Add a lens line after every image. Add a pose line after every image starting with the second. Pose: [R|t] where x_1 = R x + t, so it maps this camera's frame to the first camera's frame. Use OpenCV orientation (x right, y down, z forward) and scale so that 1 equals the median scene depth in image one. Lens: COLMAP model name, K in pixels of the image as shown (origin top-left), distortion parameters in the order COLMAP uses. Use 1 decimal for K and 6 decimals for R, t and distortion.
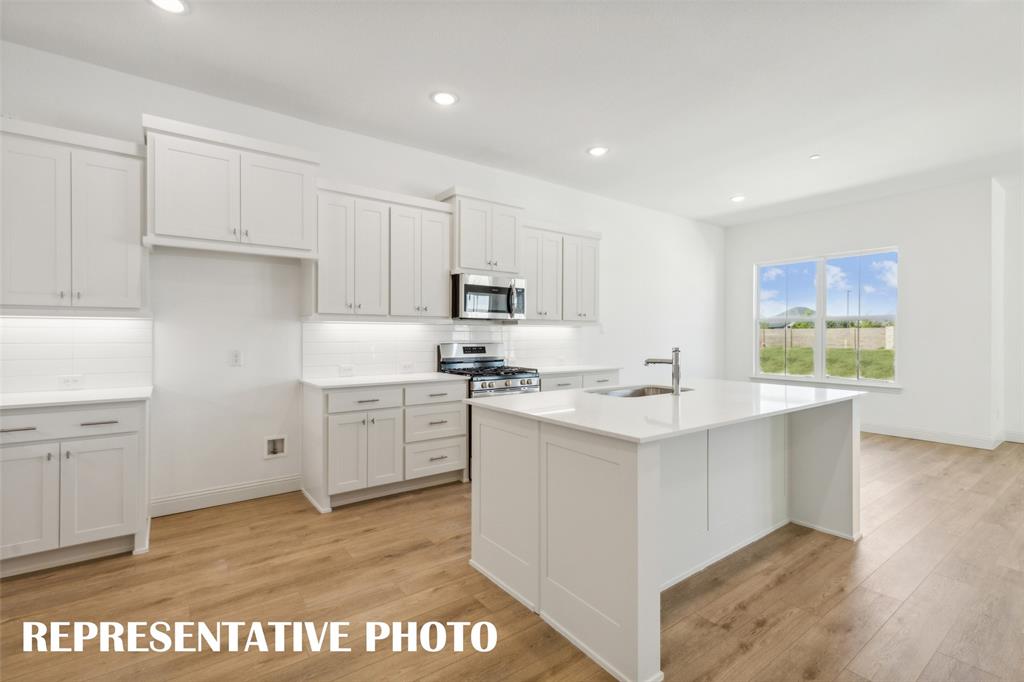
lens RADIAL K [[460.9, 0, 527.5], [0, 460.9, 335.4], [0, 0, 1]] dist [0.024251, 0.000286]
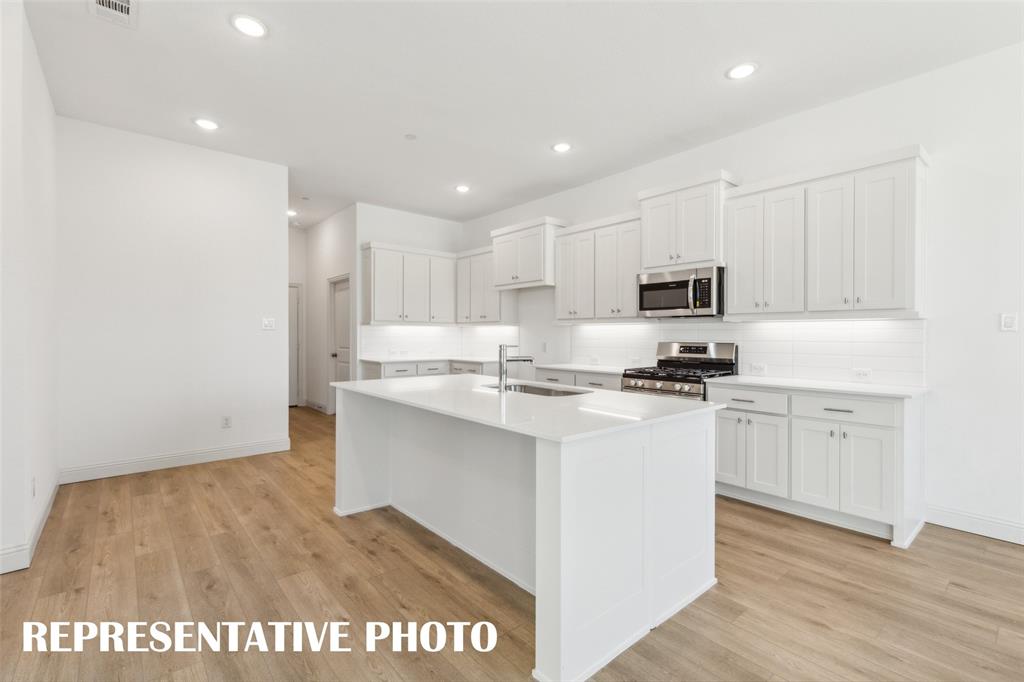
lens RADIAL K [[460.9, 0, 512.4], [0, 460.9, 336.5], [0, 0, 1]] dist [0.010237, -0.000504]
pose [[0.054571, 0.007359, -0.998483, 0.800037], [-0.005239, 0.999961, 0.007084, 0.000135], [0.998496, 0.004844, 0.054607, 0.584302]]
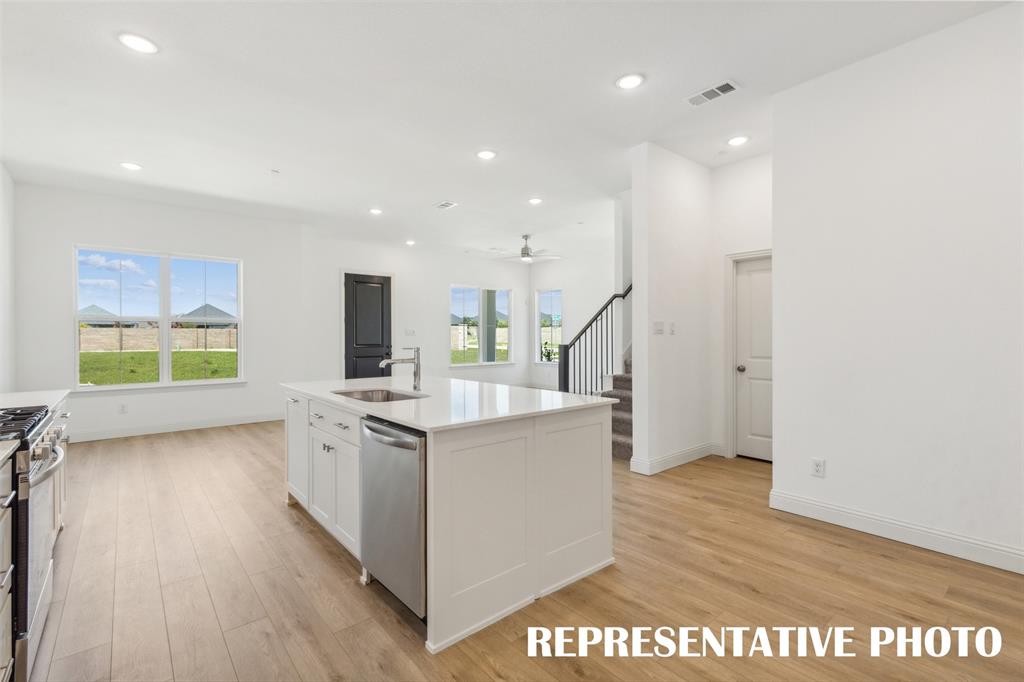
lens RADIAL K [[460.9, 0, 512.4], [0, 460.9, 336.5], [0, 0, 1]] dist [0.010237, -0.000504]
pose [[-0.046339, 0.006749, 0.998903, -0.462857], [0.002179, 0.999975, -0.006655, 0.005602], [-0.998923, 0.001868, -0.046353, 0.499421]]
